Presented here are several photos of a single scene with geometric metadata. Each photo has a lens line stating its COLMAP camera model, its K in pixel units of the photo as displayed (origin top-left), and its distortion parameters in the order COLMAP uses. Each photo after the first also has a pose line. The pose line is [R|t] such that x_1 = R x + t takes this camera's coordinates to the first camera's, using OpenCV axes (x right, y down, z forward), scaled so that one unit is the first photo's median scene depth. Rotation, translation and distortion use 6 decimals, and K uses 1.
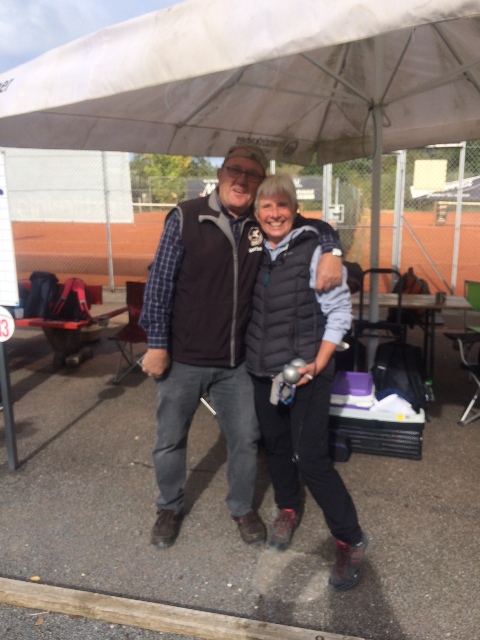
lens RADIAL K [[541.1, 0, 240.6], [0, 541.1, 319.2], [0, 0, 1]] dist [0.019583, -0.006975]
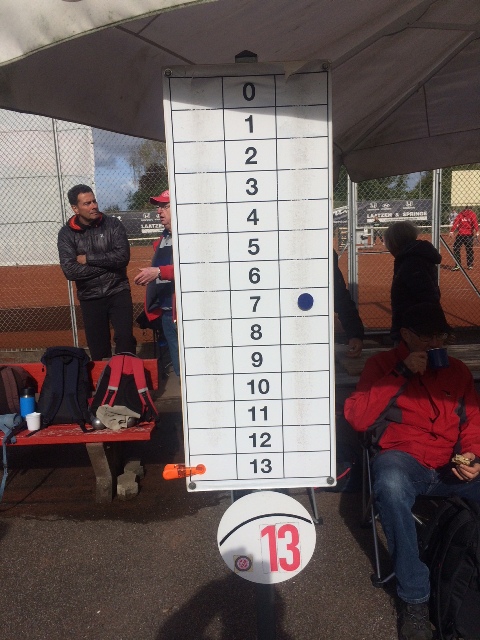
lens RADIAL K [[541.1, 0, 239.8], [0, 541.1, 320.6], [0, 0, 1]] dist [0.019583, -0.006975]
pose [[0.982660, -0.075286, 0.169444, -0.173069], [0.084724, 0.995190, -0.049170, -0.040783], [-0.164927, 0.062673, 0.984313, 0.211285]]
